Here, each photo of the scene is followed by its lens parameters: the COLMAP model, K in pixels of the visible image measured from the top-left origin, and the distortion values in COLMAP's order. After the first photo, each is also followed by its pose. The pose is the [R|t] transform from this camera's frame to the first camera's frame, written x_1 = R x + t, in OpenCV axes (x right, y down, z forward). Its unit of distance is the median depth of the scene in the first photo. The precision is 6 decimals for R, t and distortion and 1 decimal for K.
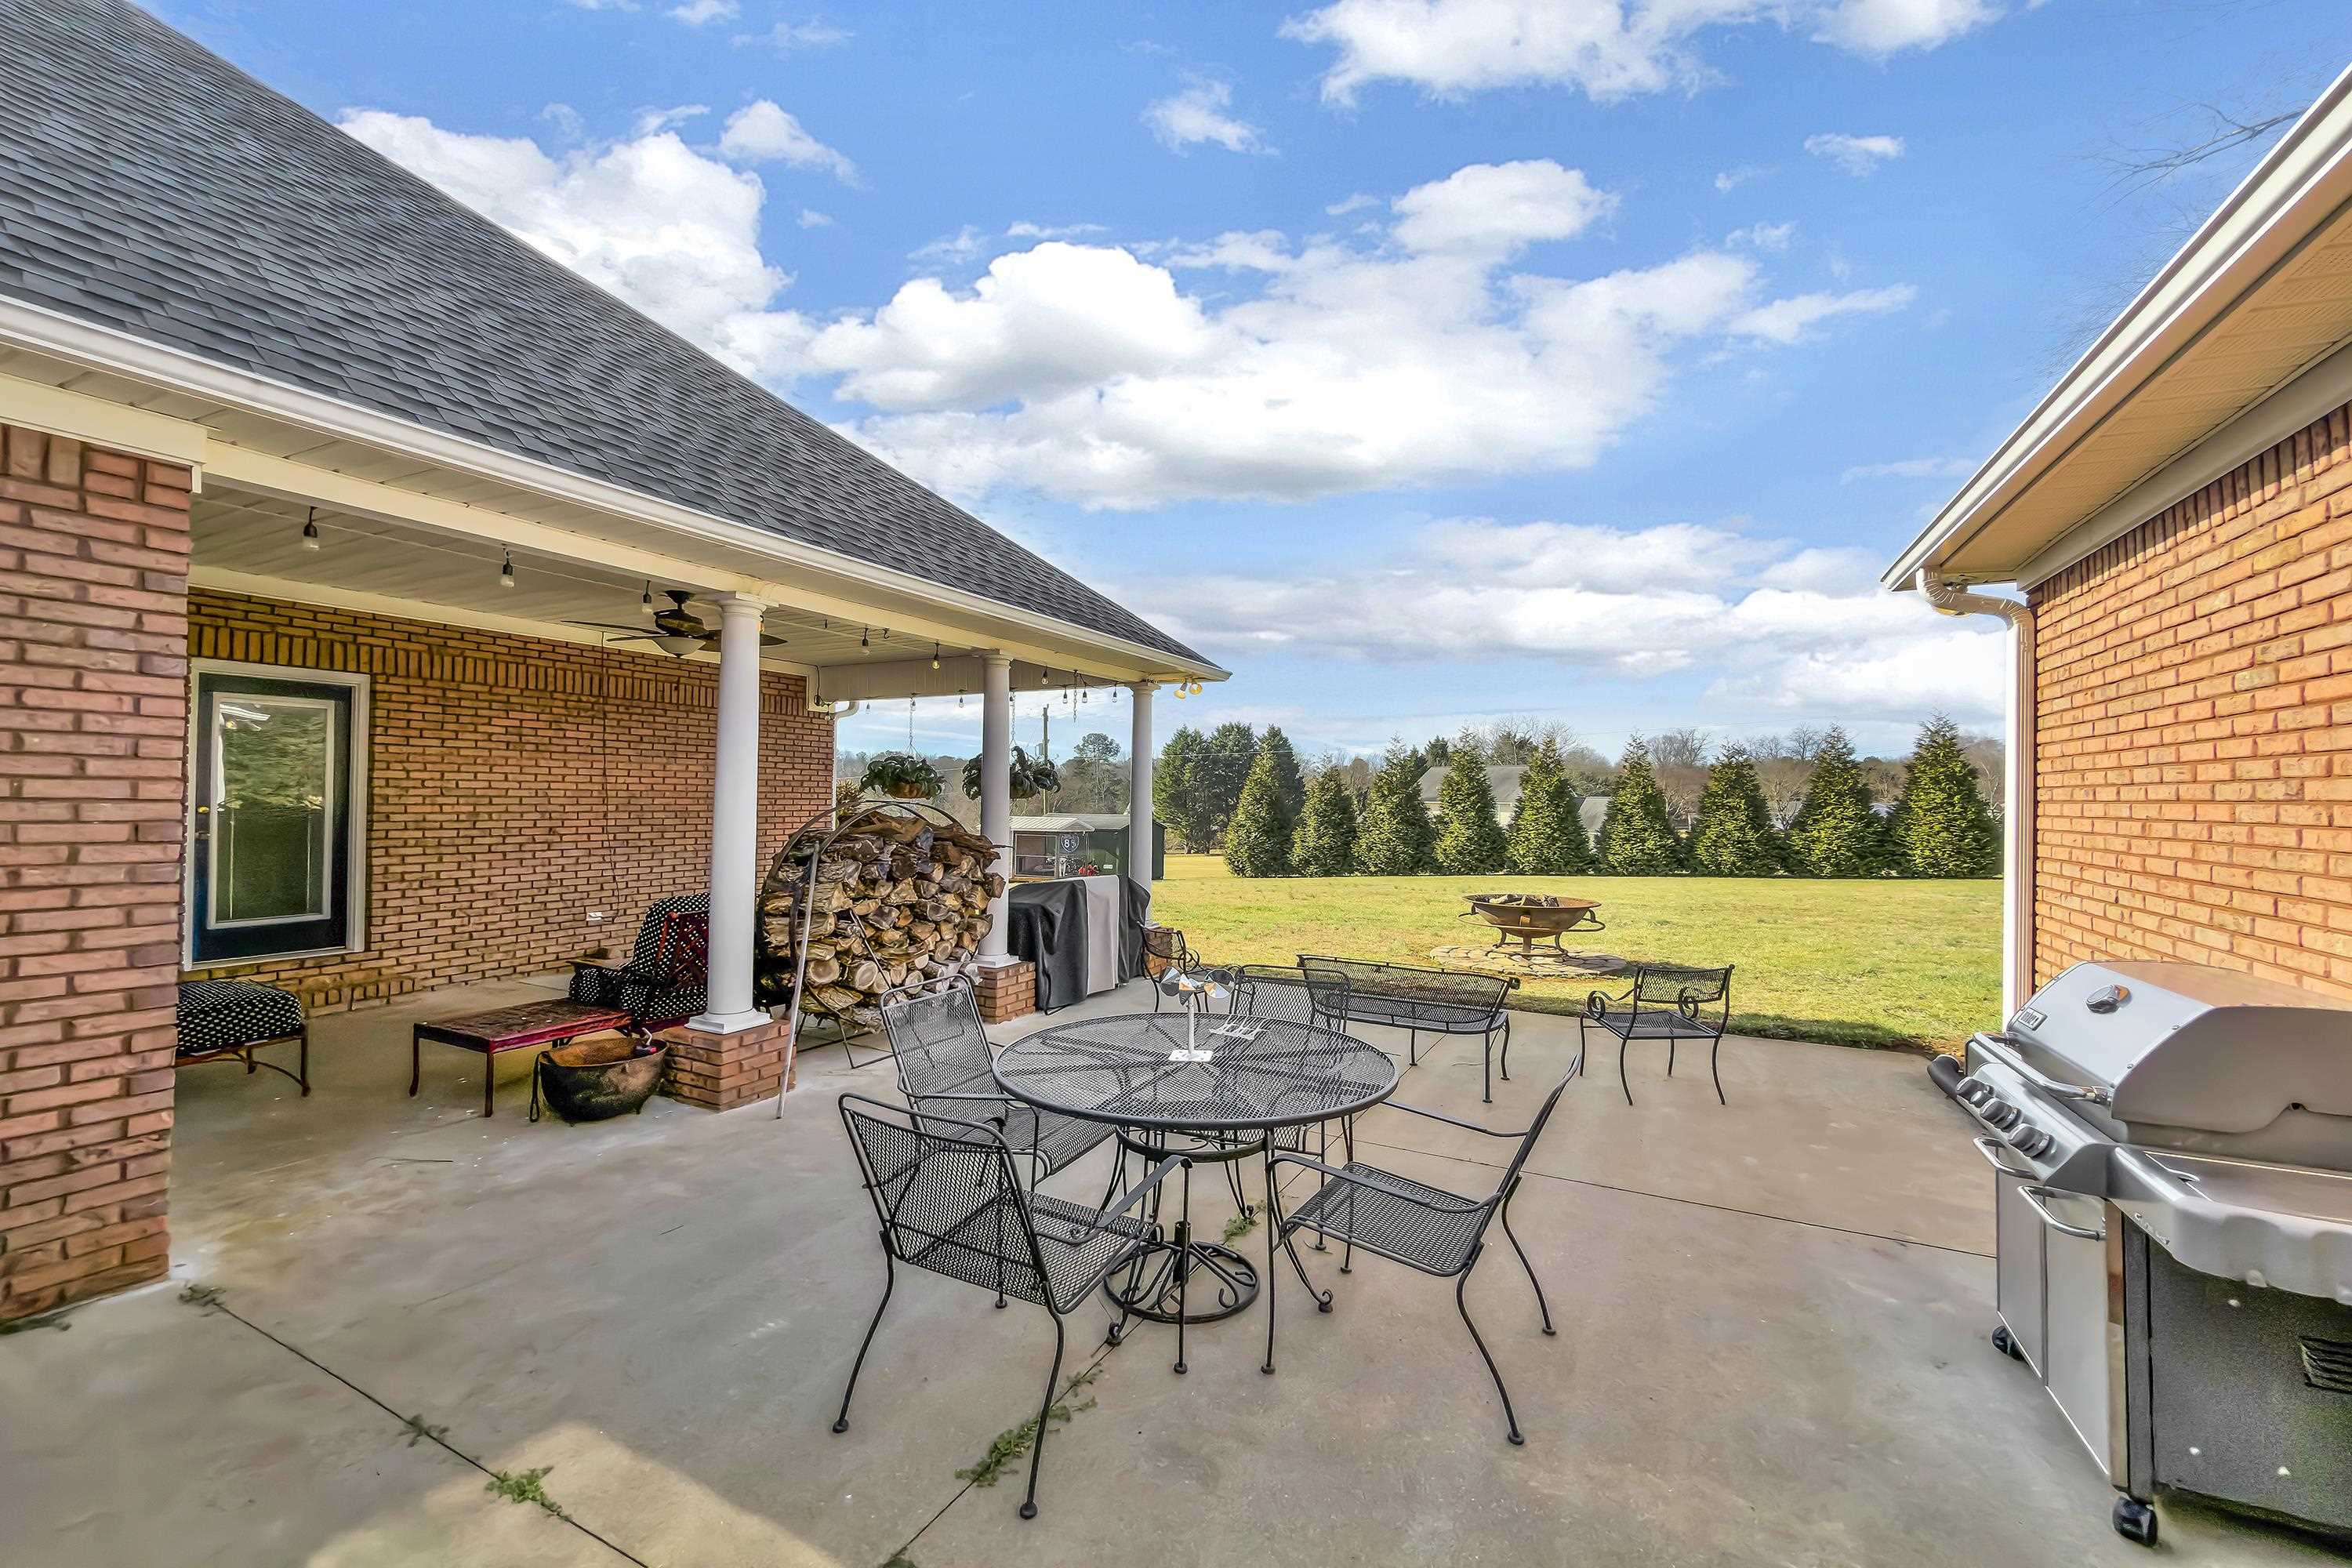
lens RADIAL K [[940.7, 0, 1176.0], [0, 940.7, 784.0], [0, 0, 1]] dist [0.000195, 0.000036]
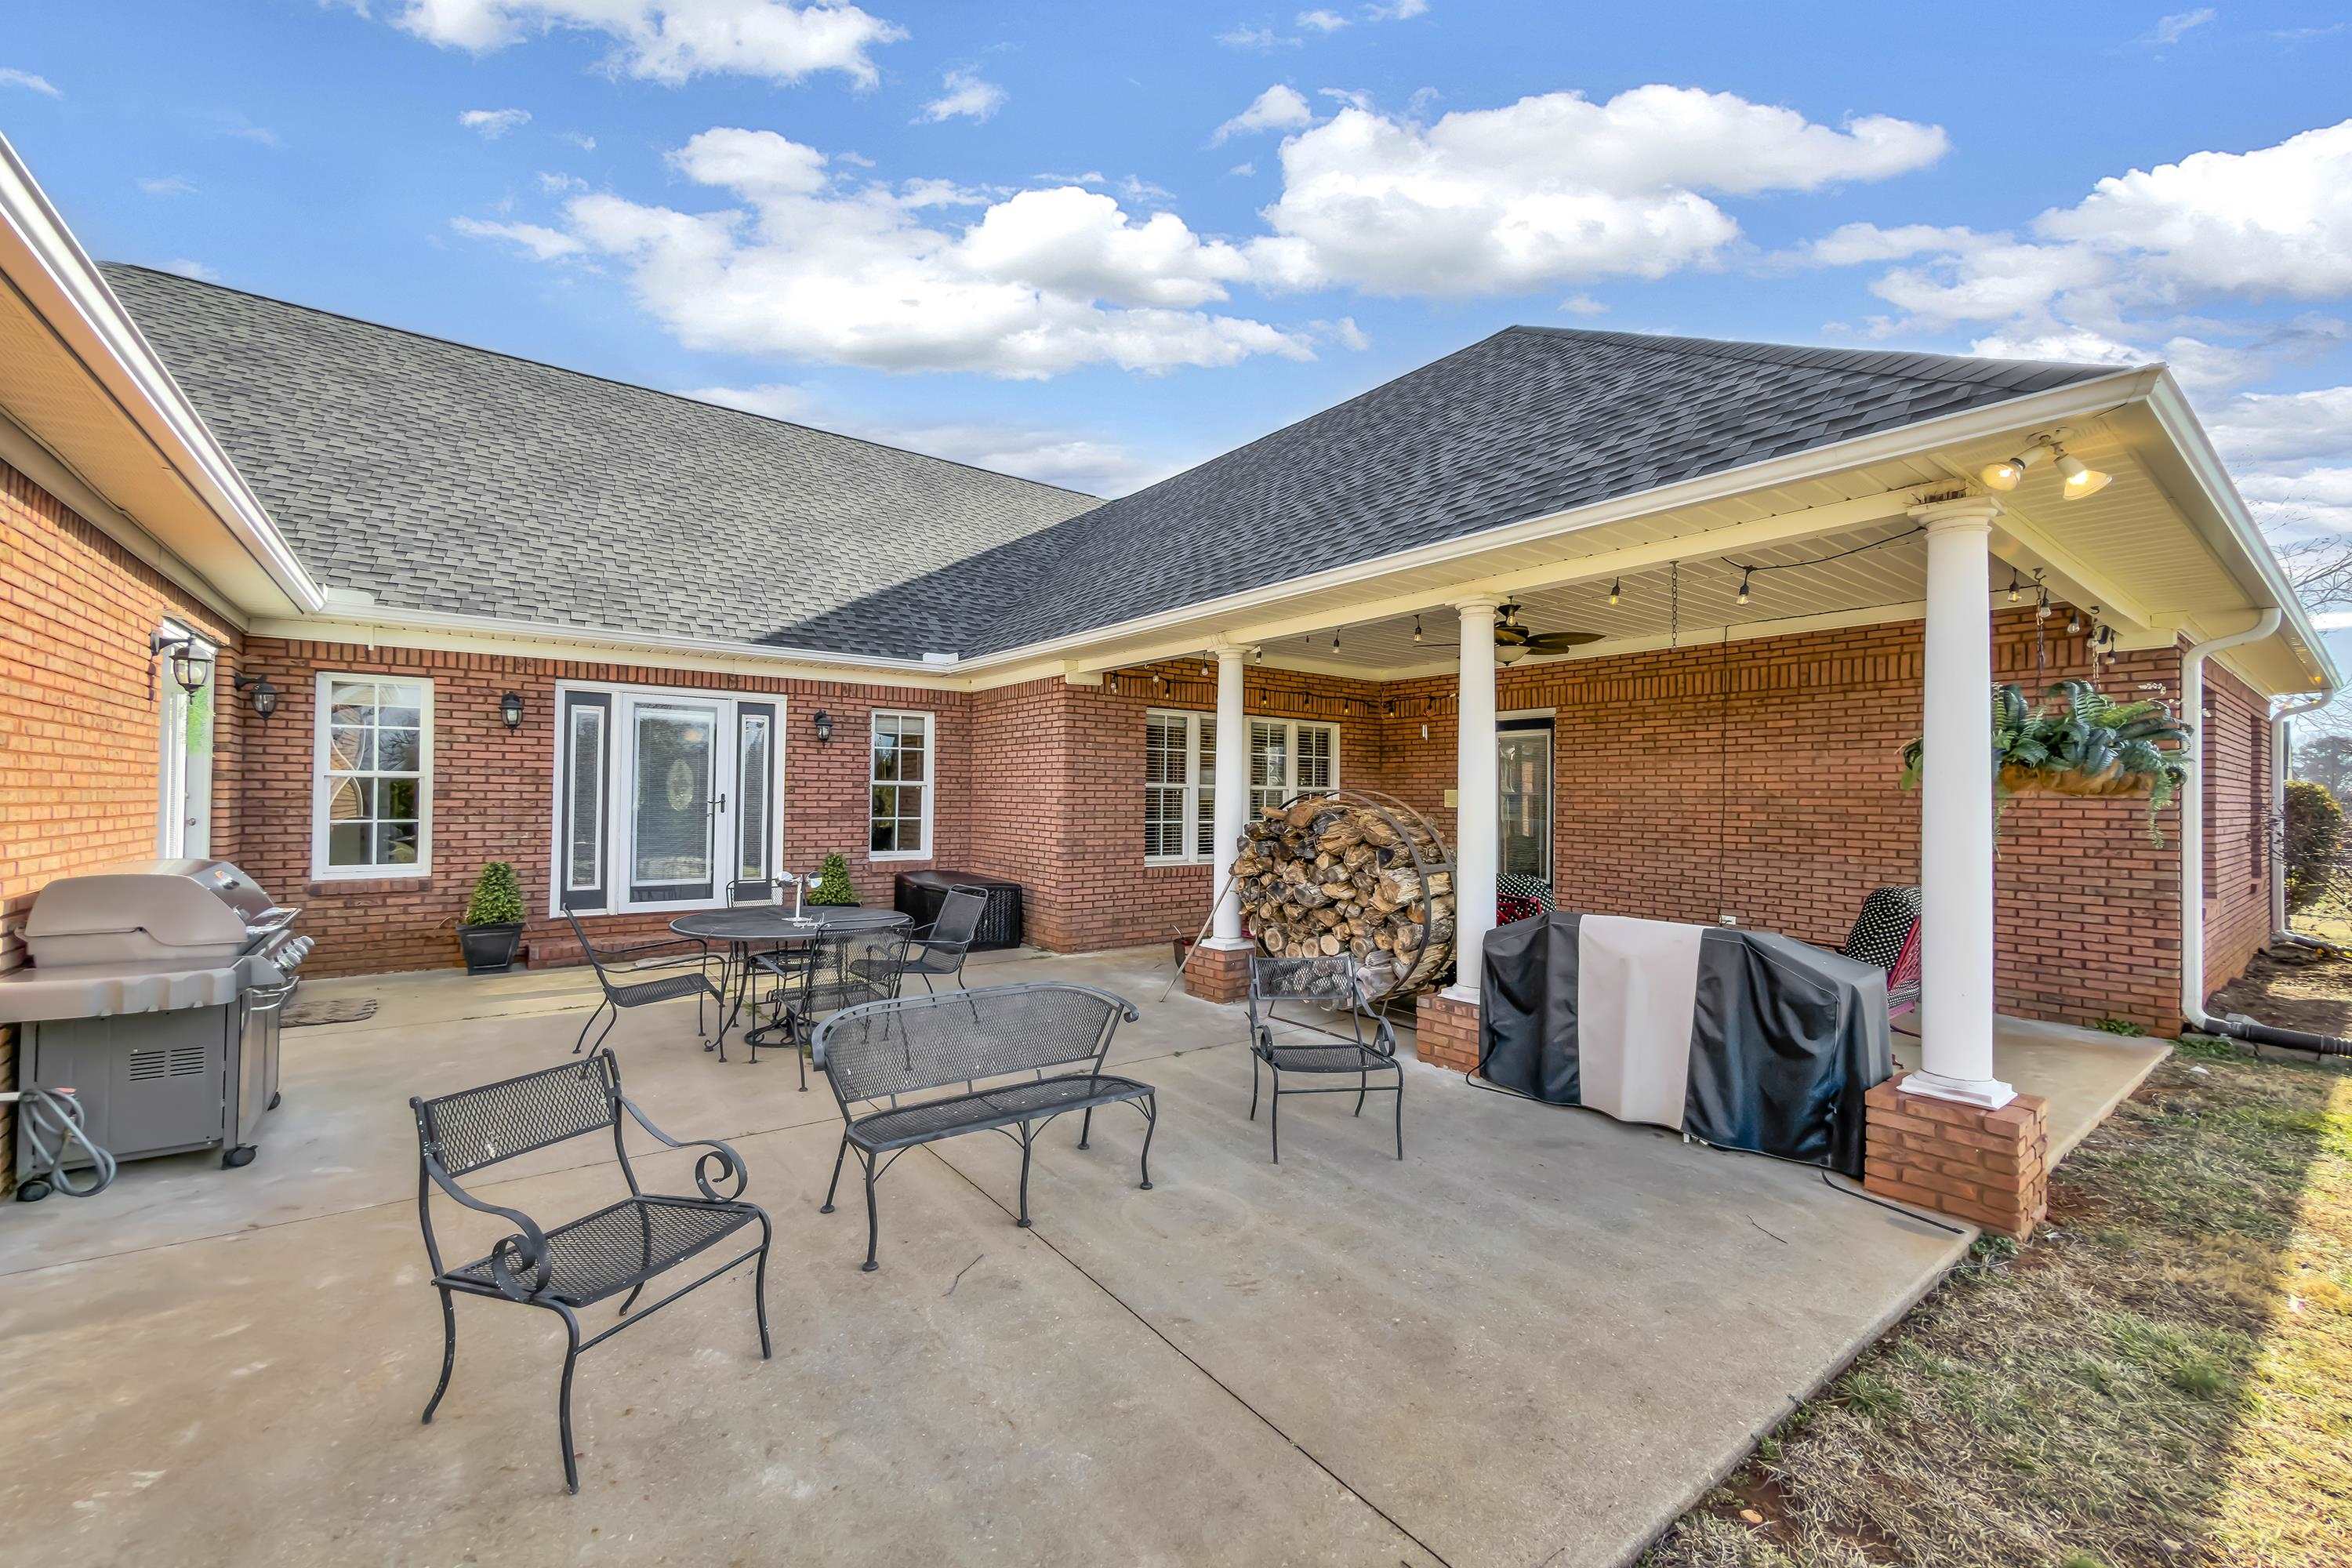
lens RADIAL K [[940.7, 0, 1176.0], [0, 940.7, 784.0], [0, 0, 1]] dist [0.000195, 0.000036]
pose [[-0.428724, -0.031676, -0.902880, 0.543982], [-0.007583, 0.999476, -0.031464, 0.038249], [0.903404, -0.006643, -0.428740, 0.976660]]
